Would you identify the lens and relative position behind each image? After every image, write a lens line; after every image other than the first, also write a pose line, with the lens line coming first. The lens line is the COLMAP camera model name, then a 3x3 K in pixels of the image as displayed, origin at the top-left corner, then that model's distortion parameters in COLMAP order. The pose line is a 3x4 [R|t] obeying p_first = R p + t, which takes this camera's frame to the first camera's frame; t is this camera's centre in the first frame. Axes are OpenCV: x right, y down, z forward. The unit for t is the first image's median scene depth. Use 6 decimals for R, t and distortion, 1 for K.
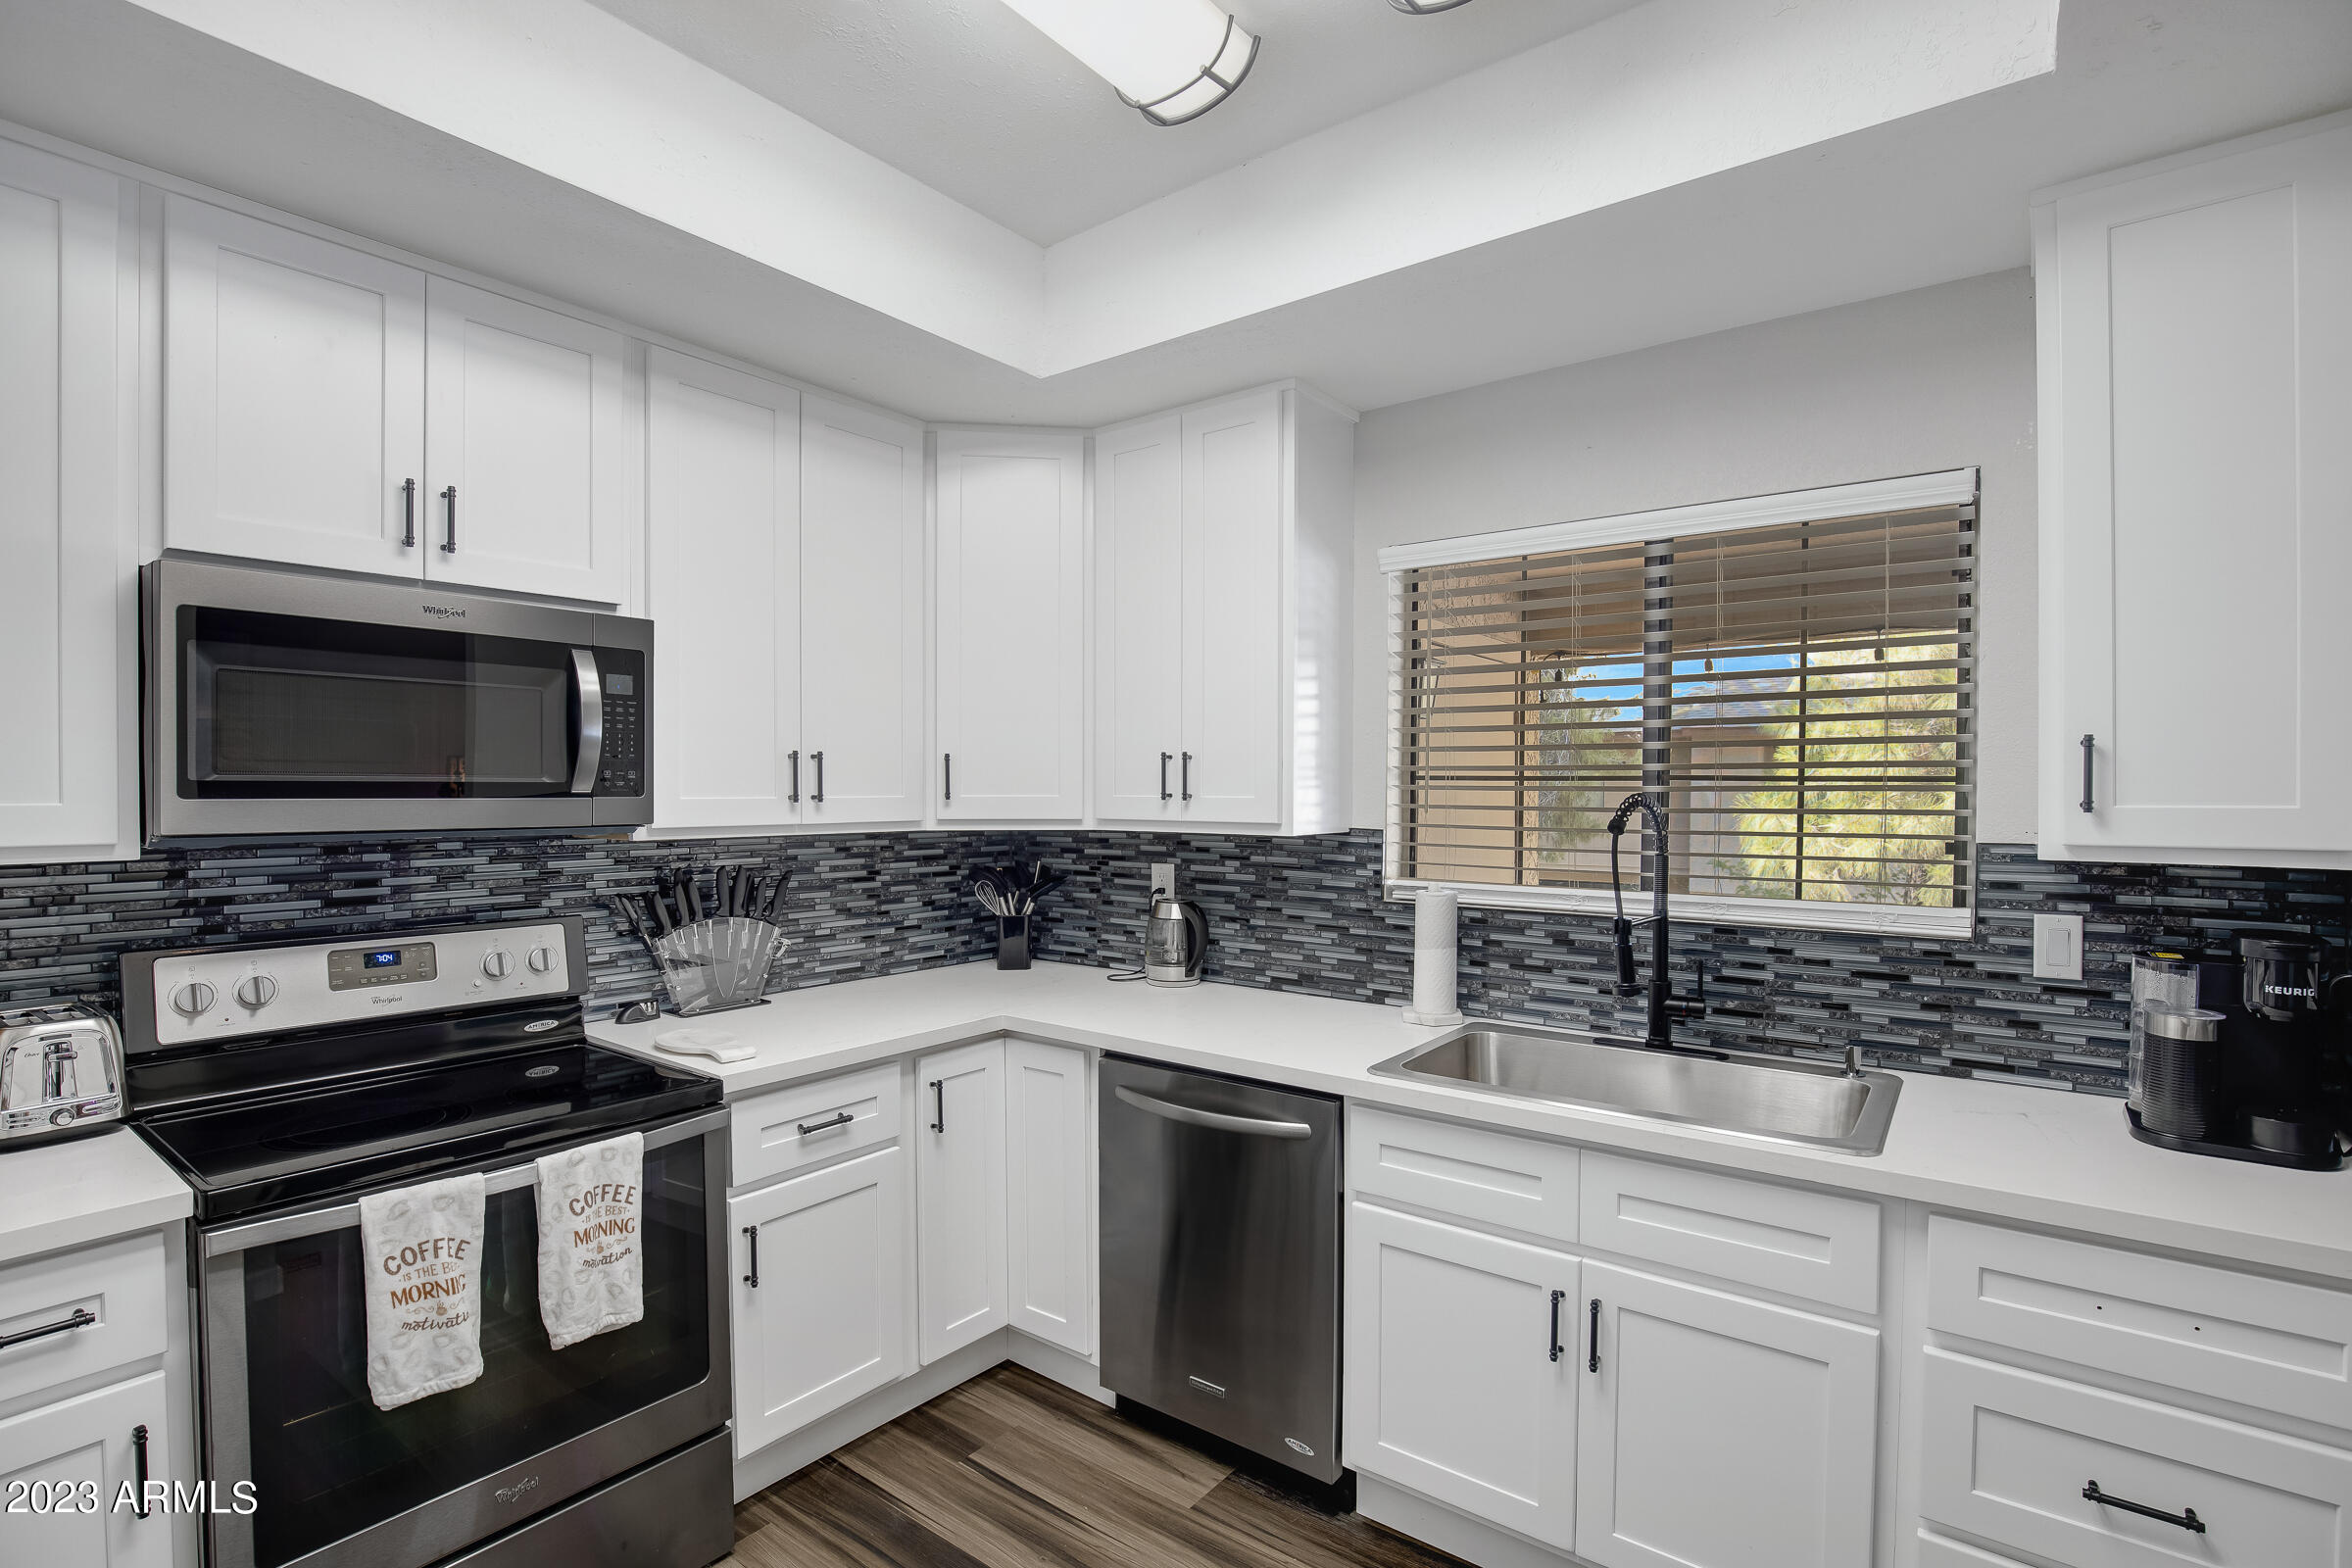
lens RADIAL K [[1123.3, 0, 1176.0], [0, 1123.3, 784.0], [0, 0, 1]] dist [-0.017487, 0.000516]
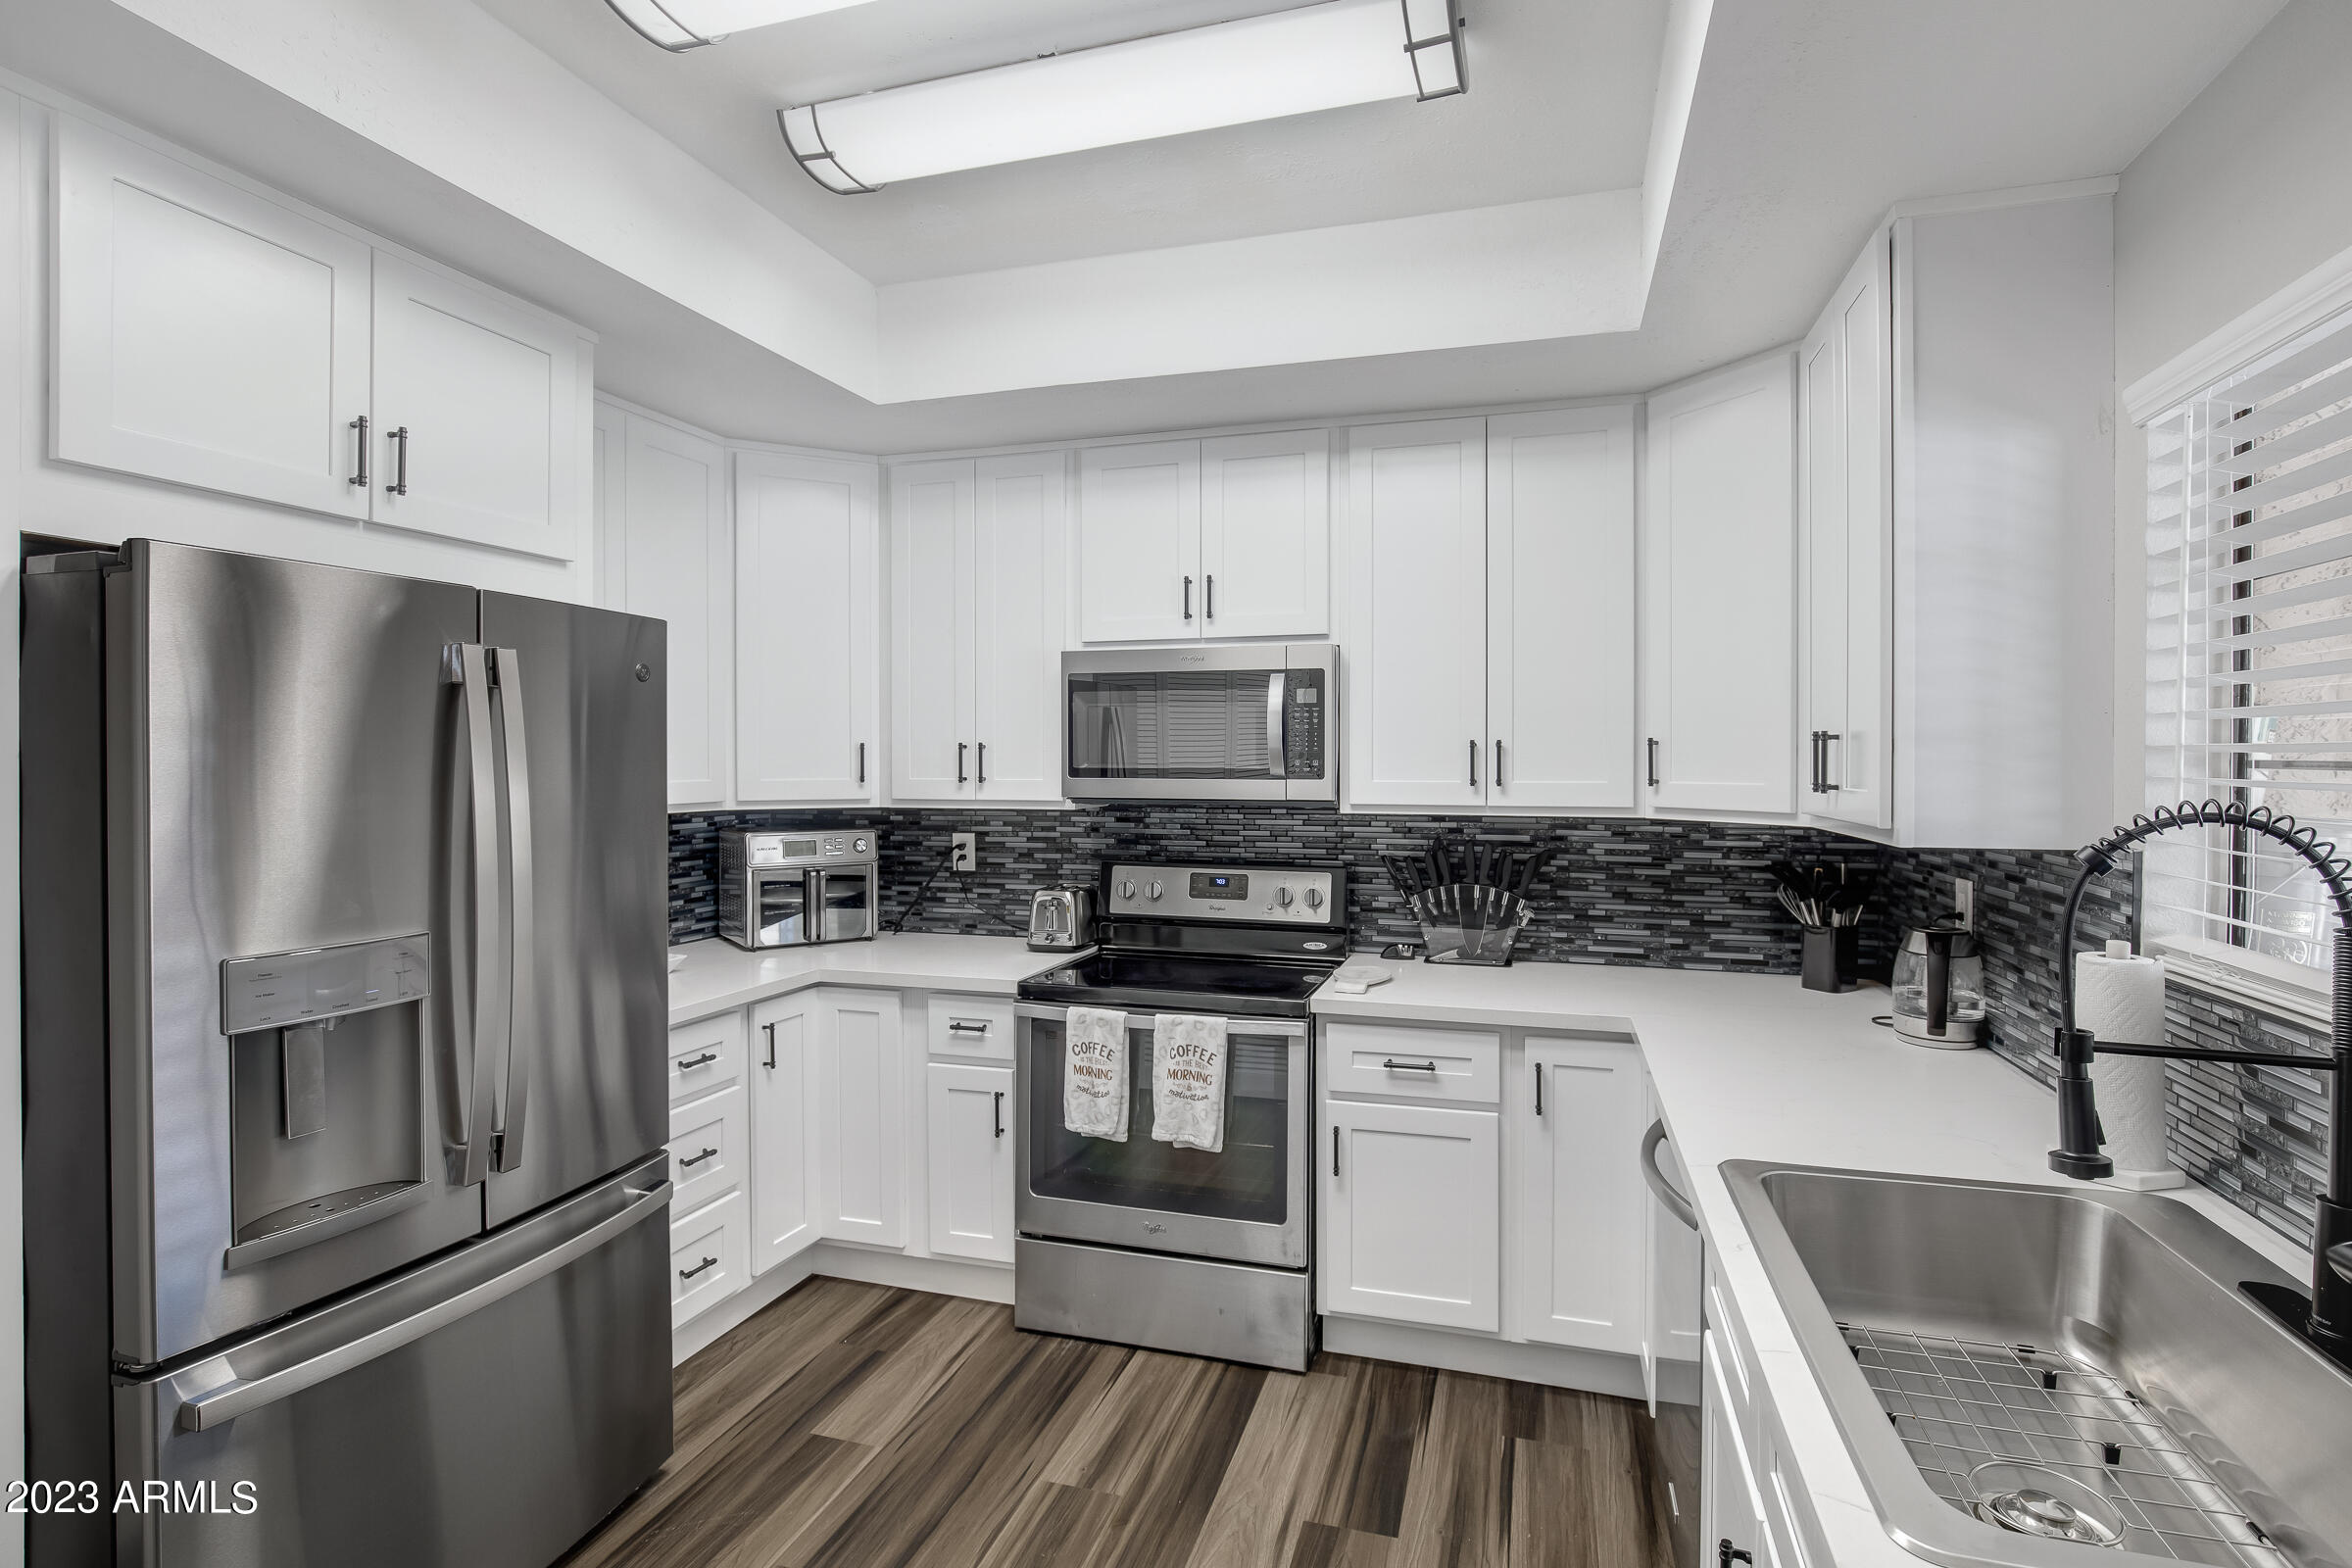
lens RADIAL K [[1136.6, 0, 1186.4], [0, 1136.6, 743.9], [0, 0, 1]] dist [-0.002200, -0.000174]
pose [[0.351450, -0.015104, -0.936085, 0.695461], [0.002077, 0.999880, -0.015354, -0.009906], [0.936204, 0.003452, 0.351439, 0.367609]]
